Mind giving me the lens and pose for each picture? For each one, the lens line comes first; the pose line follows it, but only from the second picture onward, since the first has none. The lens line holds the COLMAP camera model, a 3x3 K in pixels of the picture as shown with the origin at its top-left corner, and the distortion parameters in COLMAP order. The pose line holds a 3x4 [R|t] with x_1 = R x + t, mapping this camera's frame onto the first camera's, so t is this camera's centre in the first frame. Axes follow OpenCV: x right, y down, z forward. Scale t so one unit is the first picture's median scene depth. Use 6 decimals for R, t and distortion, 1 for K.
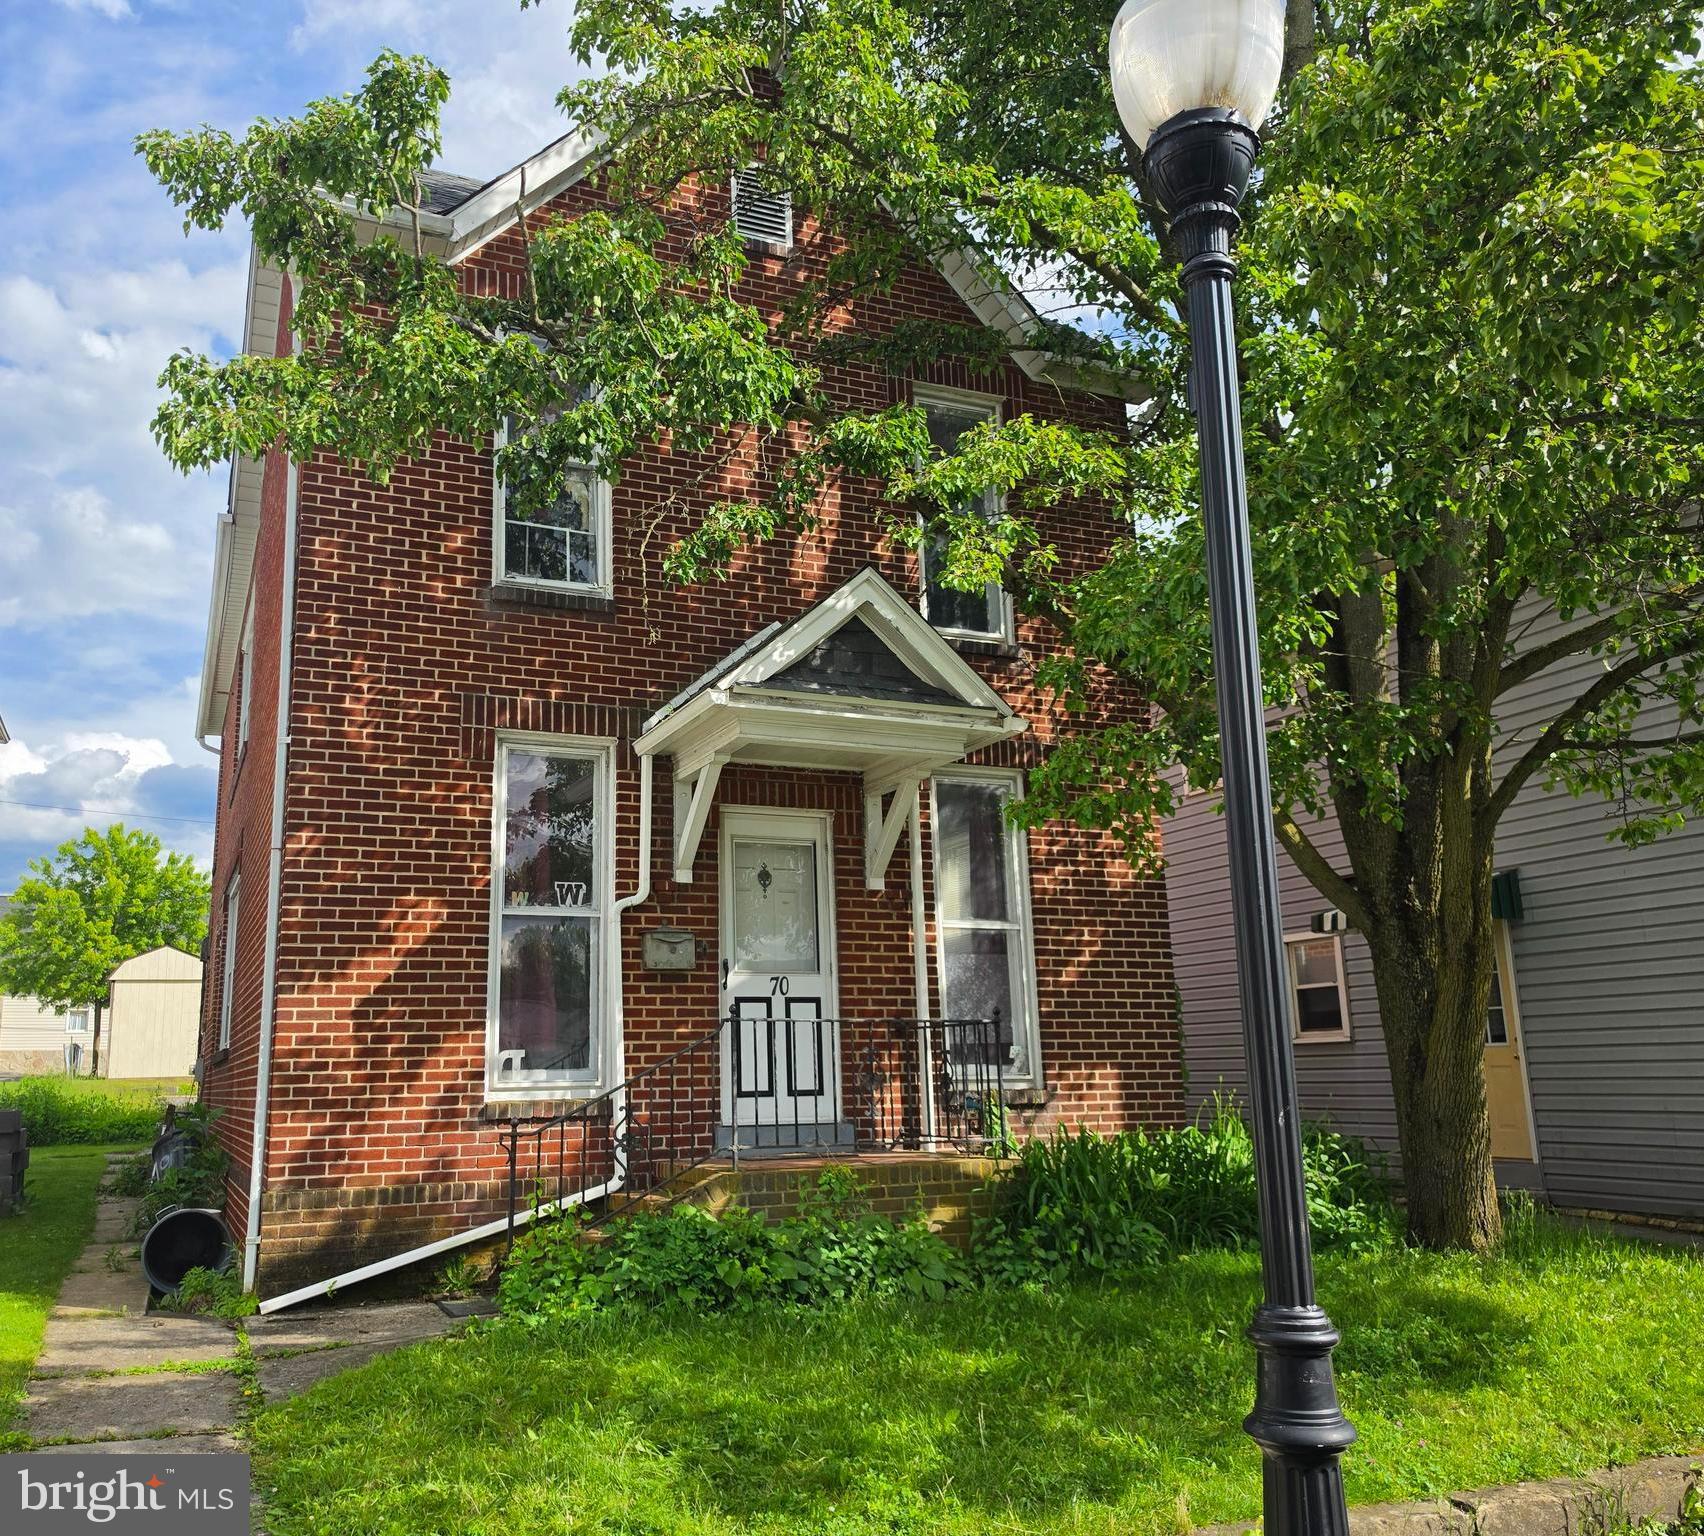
lens RADIAL K [[1413.5, 0, 750.0], [0, 1413.5, 781.8], [0, 0, 1]] dist [0.084681, -0.117781]
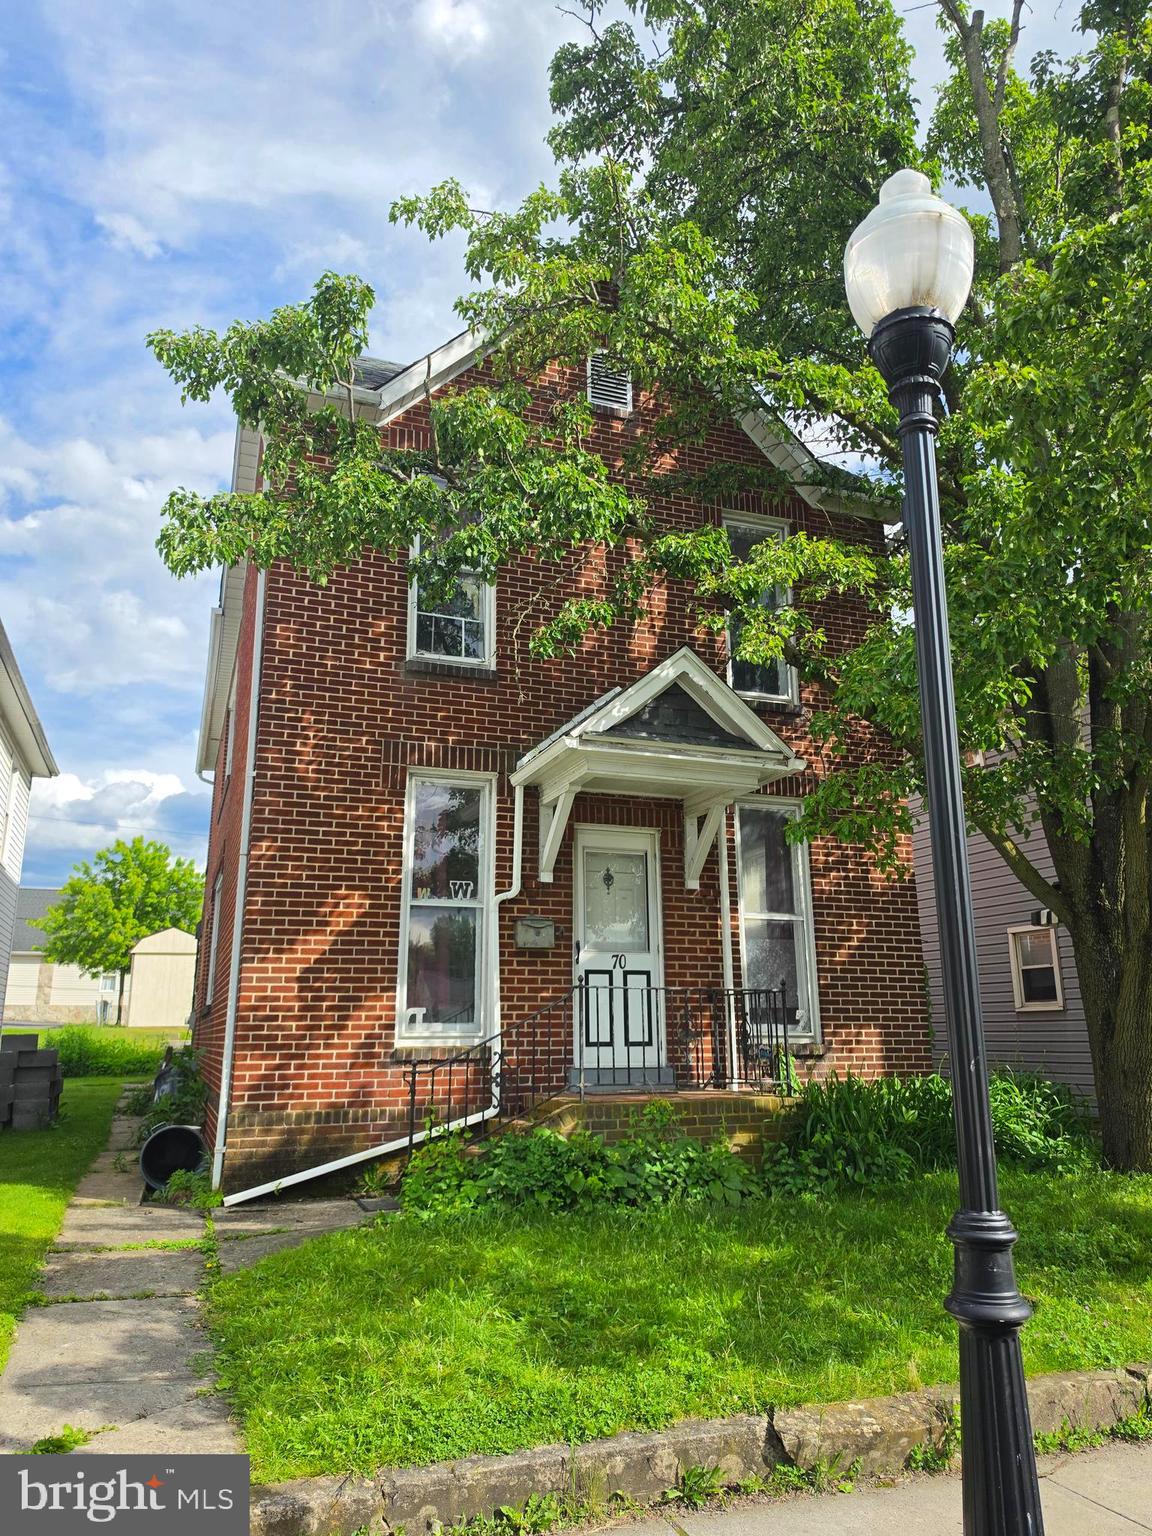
lens RADIAL K [[1063.7, 0, 572.4], [0, 1063.7, 765.2], [0, 0, 1]] dist [0.076706, -0.096673]
pose [[0.999337, 0.004137, -0.036164, 0.013525], [-0.005572, 0.999197, -0.039671, 0.000974], [0.035971, 0.039846, 0.998558, -0.001847]]
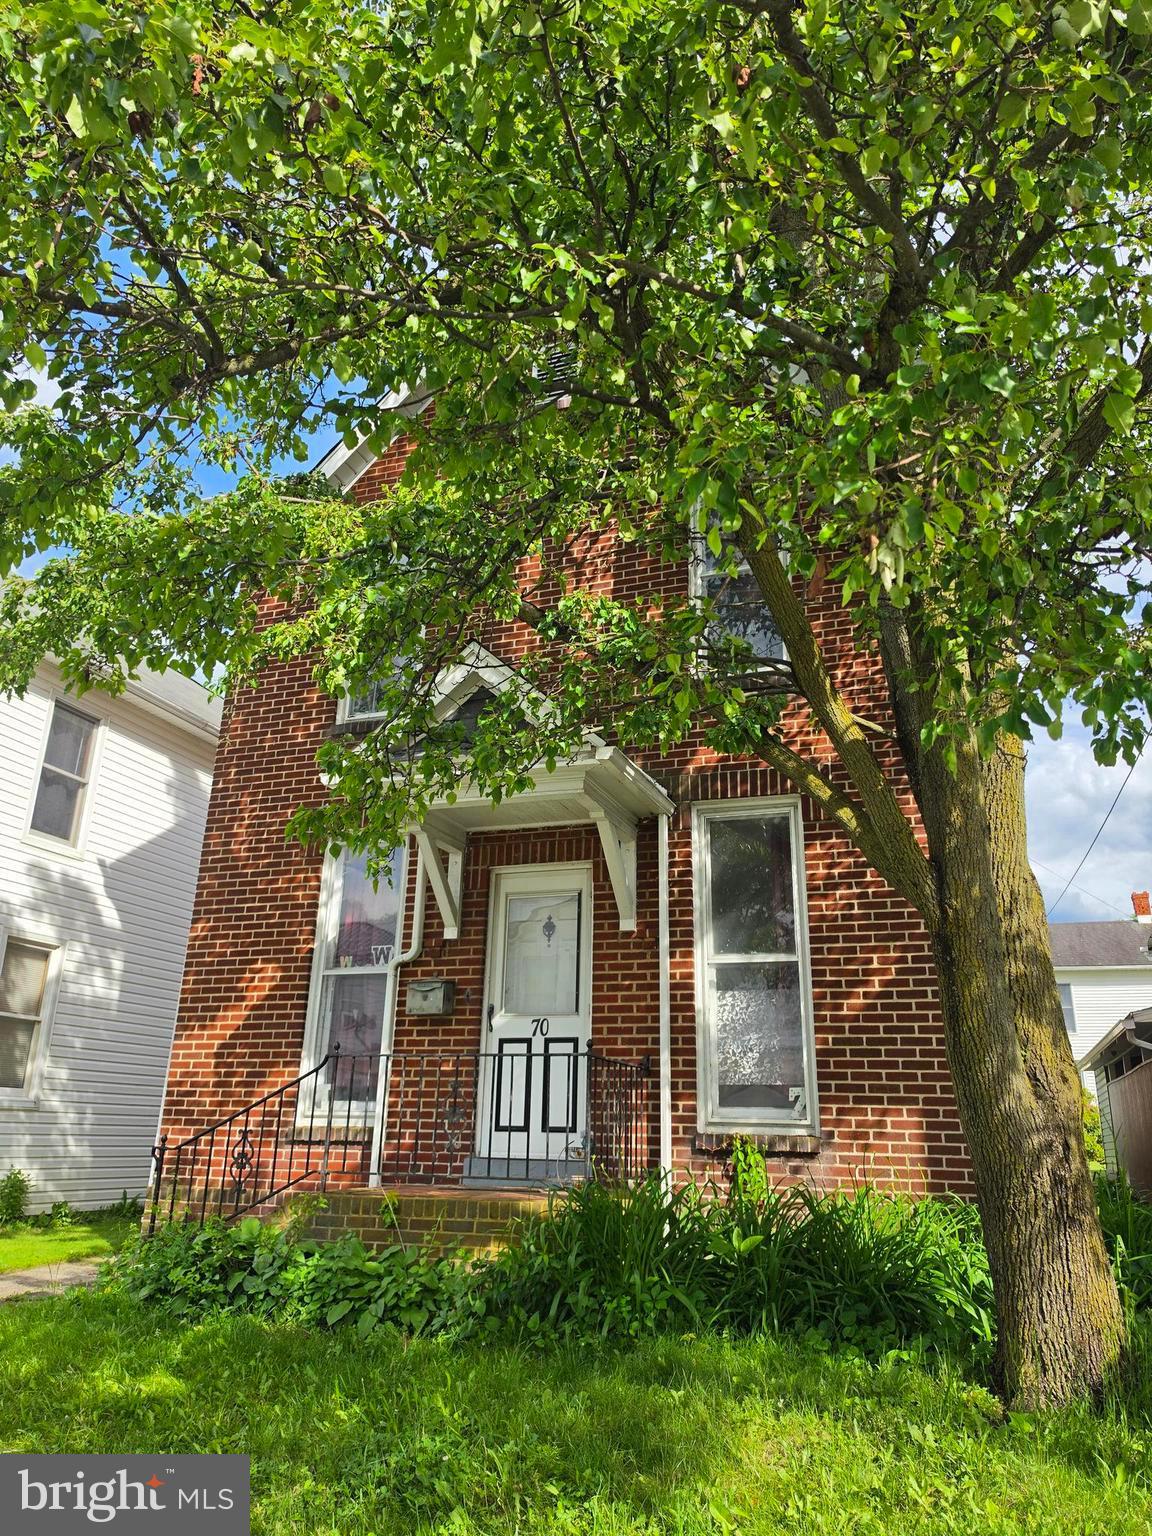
lens RADIAL K [[1063.7, 0, 583.2], [0, 1063.7, 758.6], [0, 0, 1]] dist [0.076706, -0.096673]
pose [[0.745611, -0.187703, -0.639400, 0.658271], [0.103932, 0.980524, -0.166647, 0.087908], [0.658227, 0.057800, 0.750598, 0.418077]]
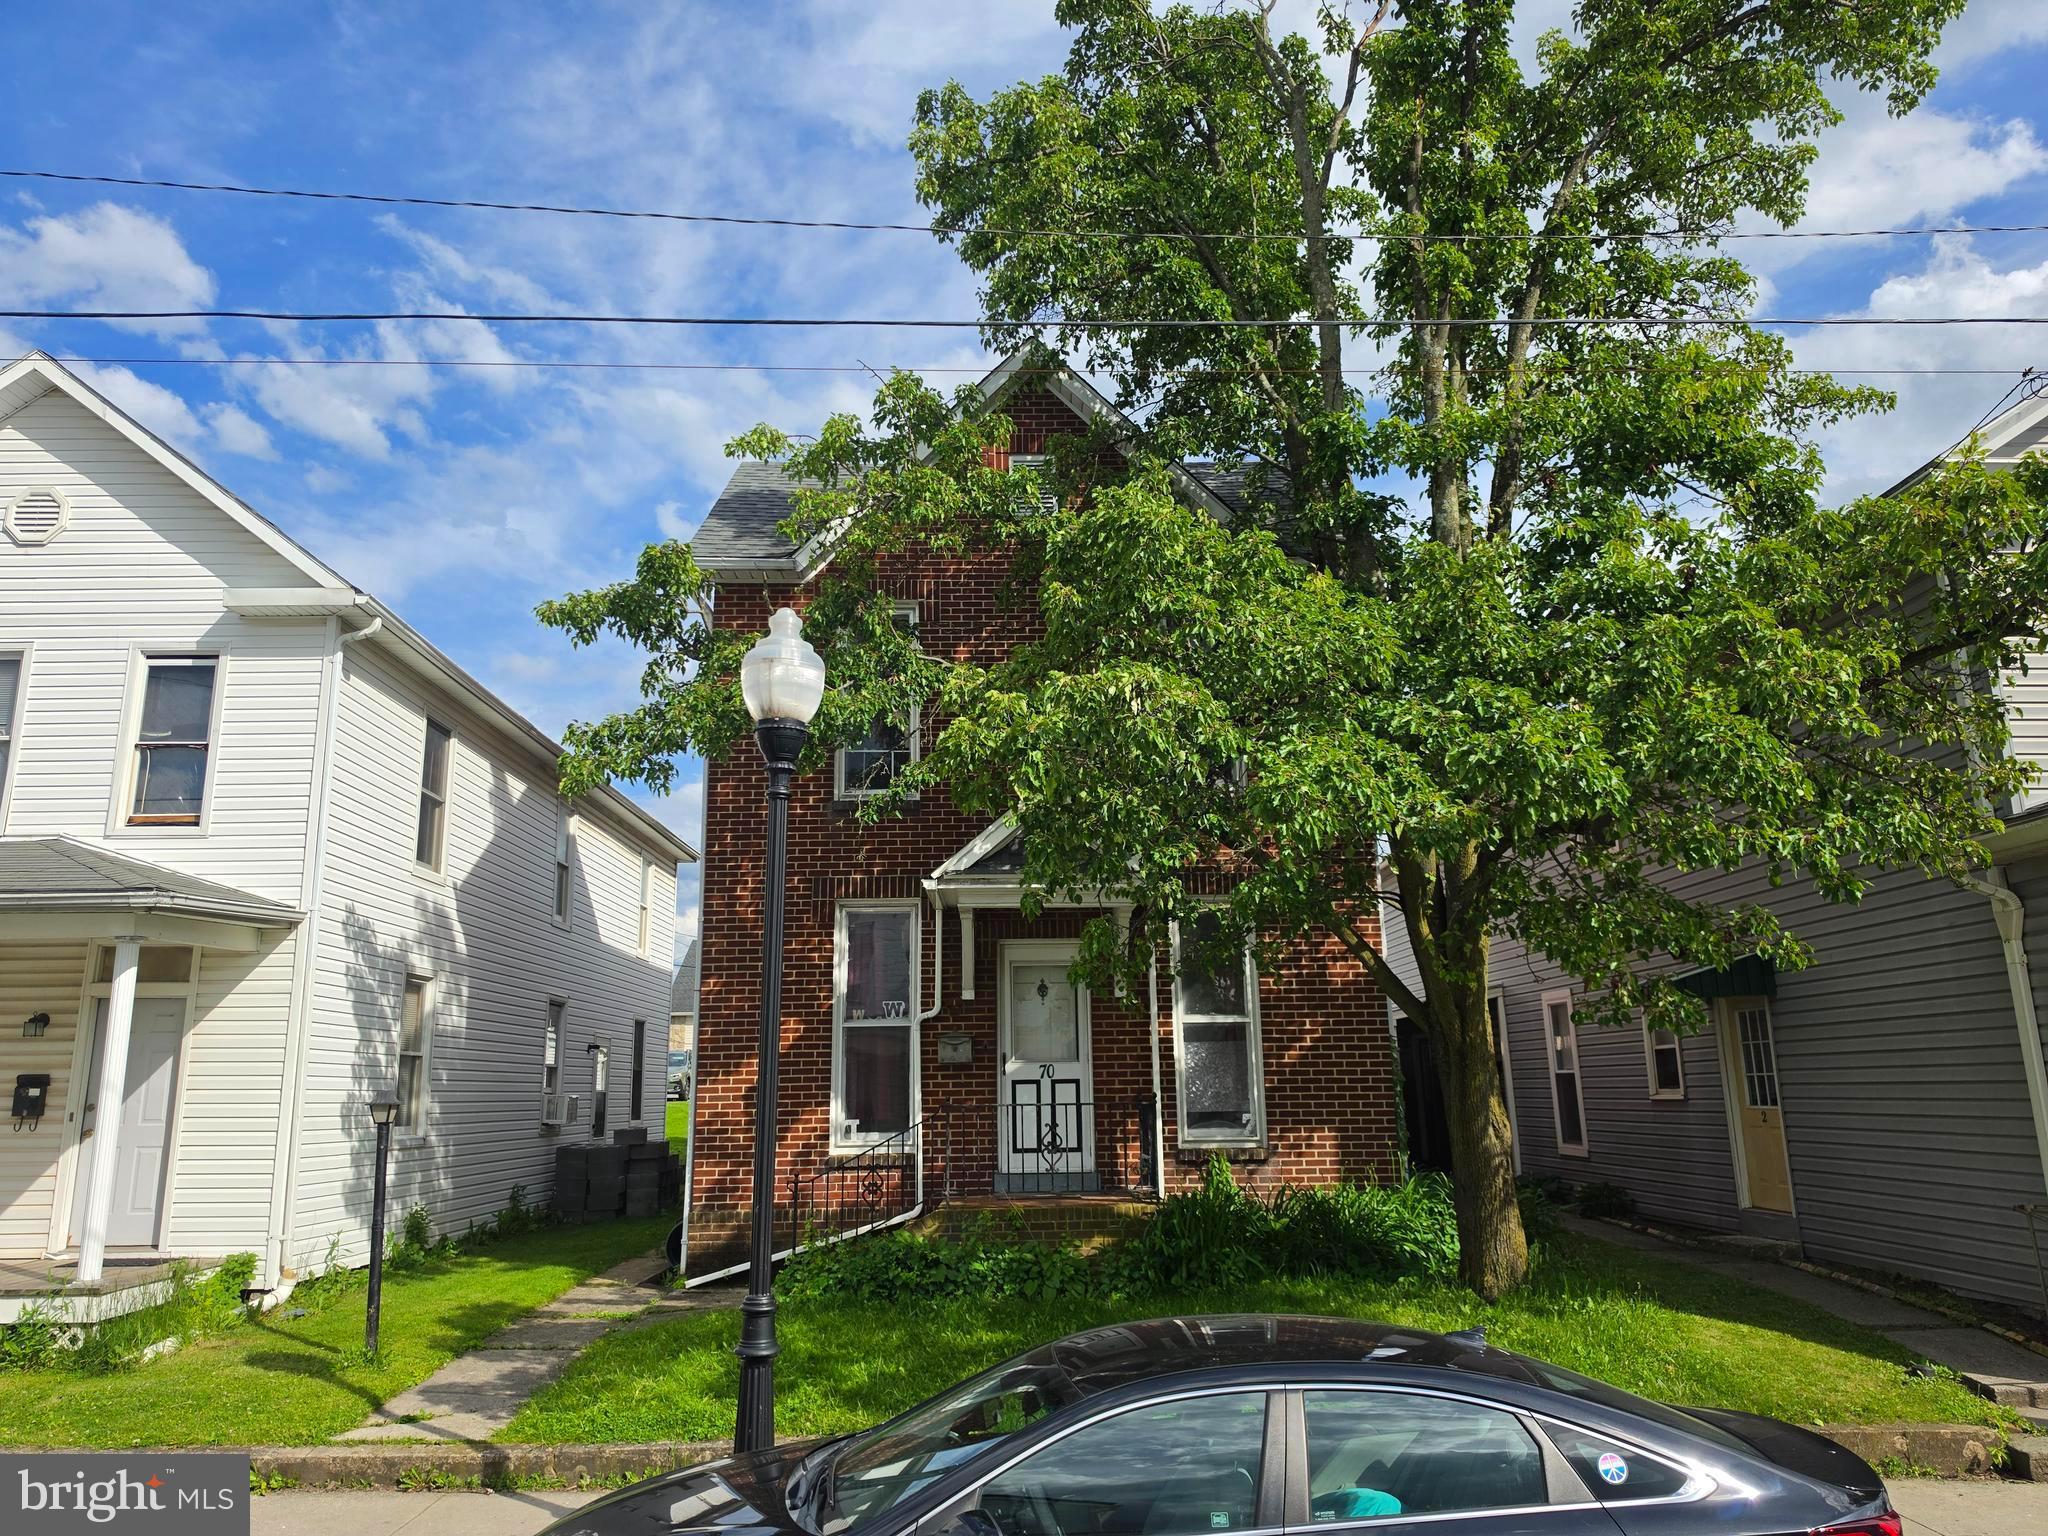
lens RADIAL K [[1418.3, 0, 1026.9], [0, 1418.3, 779.2], [0, 0, 1]] dist [0.076706, -0.096673]
pose [[0.932115, -0.074568, -0.354402, 0.551874], [0.073126, 0.997170, -0.017479, -0.124662], [0.354702, -0.009624, 0.934930, -0.319024]]
